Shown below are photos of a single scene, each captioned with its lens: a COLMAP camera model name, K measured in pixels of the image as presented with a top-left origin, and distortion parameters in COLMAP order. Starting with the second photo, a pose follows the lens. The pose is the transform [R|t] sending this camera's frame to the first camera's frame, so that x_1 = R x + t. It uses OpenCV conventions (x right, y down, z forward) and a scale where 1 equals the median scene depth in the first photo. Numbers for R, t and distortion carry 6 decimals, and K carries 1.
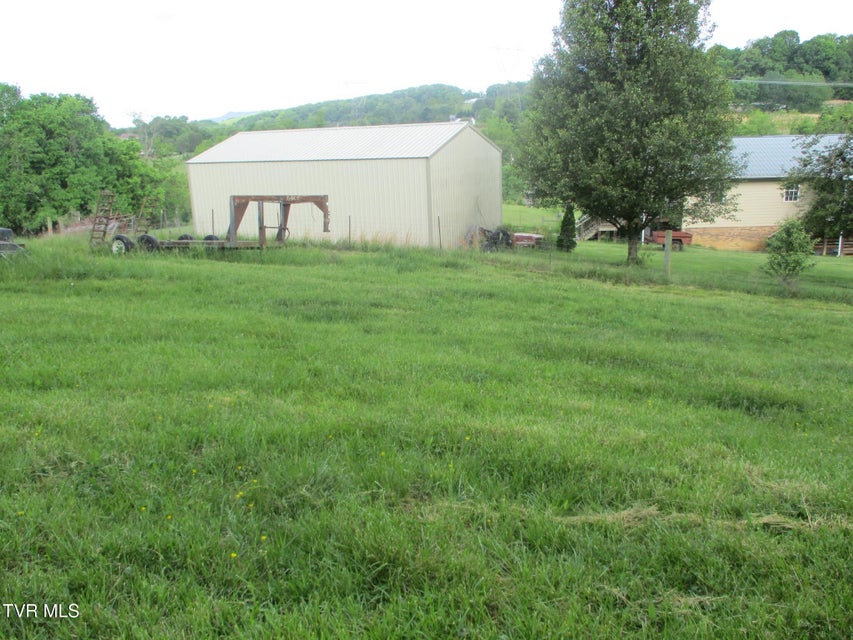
lens RADIAL K [[703.5, 0, 435.7], [0, 703.5, 320.7], [0, 0, 1]] dist [-0.037897, 0.009184]
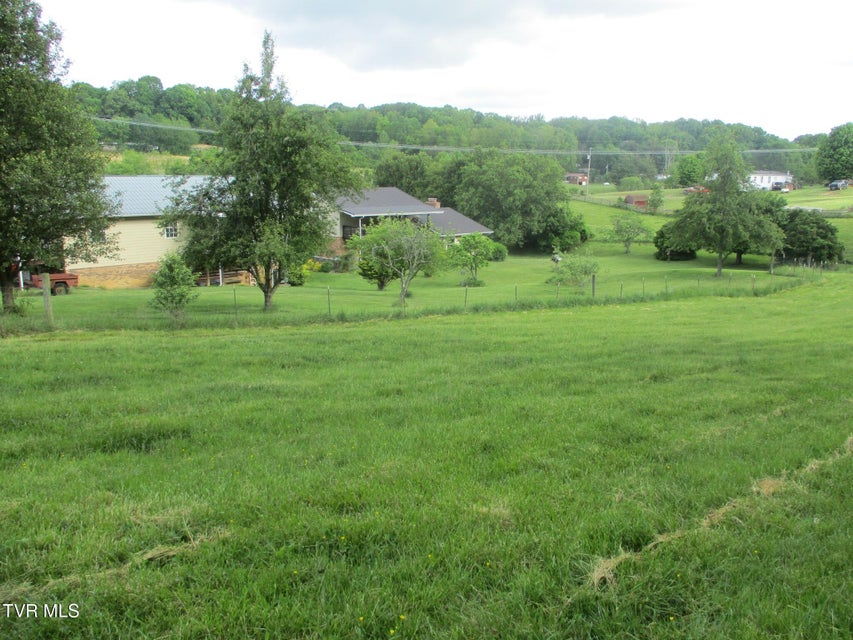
lens RADIAL K [[703.5, 0, 435.7], [0, 703.5, 320.7], [0, 0, 1]] dist [-0.037897, 0.009184]
pose [[0.682493, -0.110859, 0.722436, 0.010148], [0.149083, 0.988765, 0.010888, 0.000370], [-0.715526, 0.100272, 0.691352, -0.003627]]
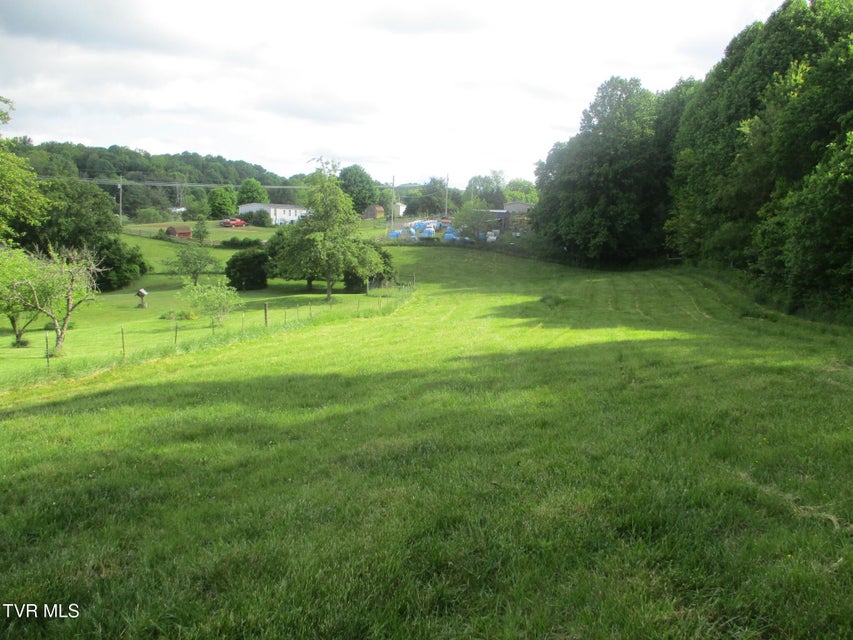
lens RADIAL K [[703.5, 0, 435.7], [0, 703.5, 320.7], [0, 0, 1]] dist [-0.037897, 0.009184]
pose [[0.076406, -0.107404, 0.991275, -0.062470], [0.207893, 0.974047, 0.089513, -0.052796], [-0.975163, 0.199239, 0.096752, 0.316732]]
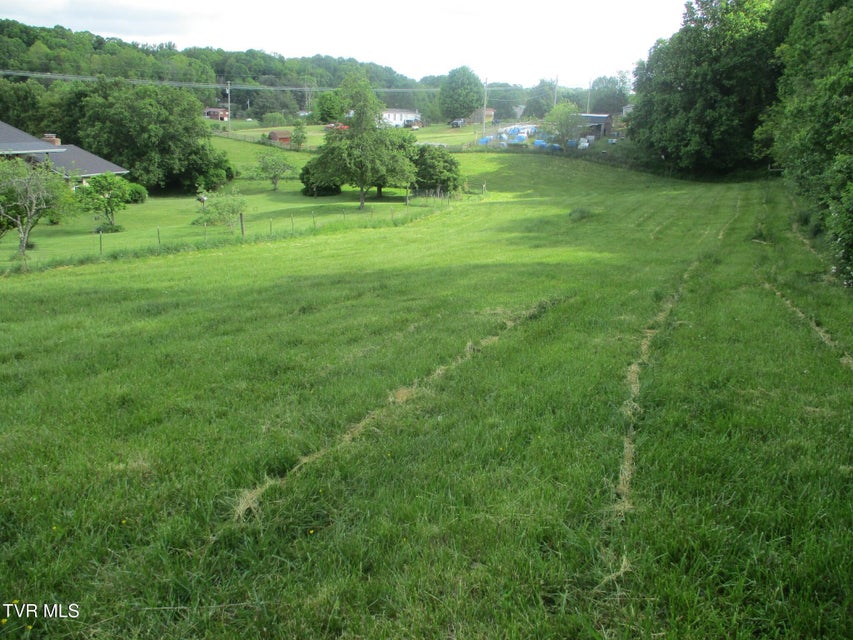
lens RADIAL K [[703.5, 0, 435.7], [0, 703.5, 320.7], [0, 0, 1]] dist [-0.037897, 0.009184]
pose [[0.262349, -0.228330, 0.937570, 0.015647], [0.196631, 0.963867, 0.179713, 0.003859], [-0.944727, 0.137207, 0.297766, -0.008777]]
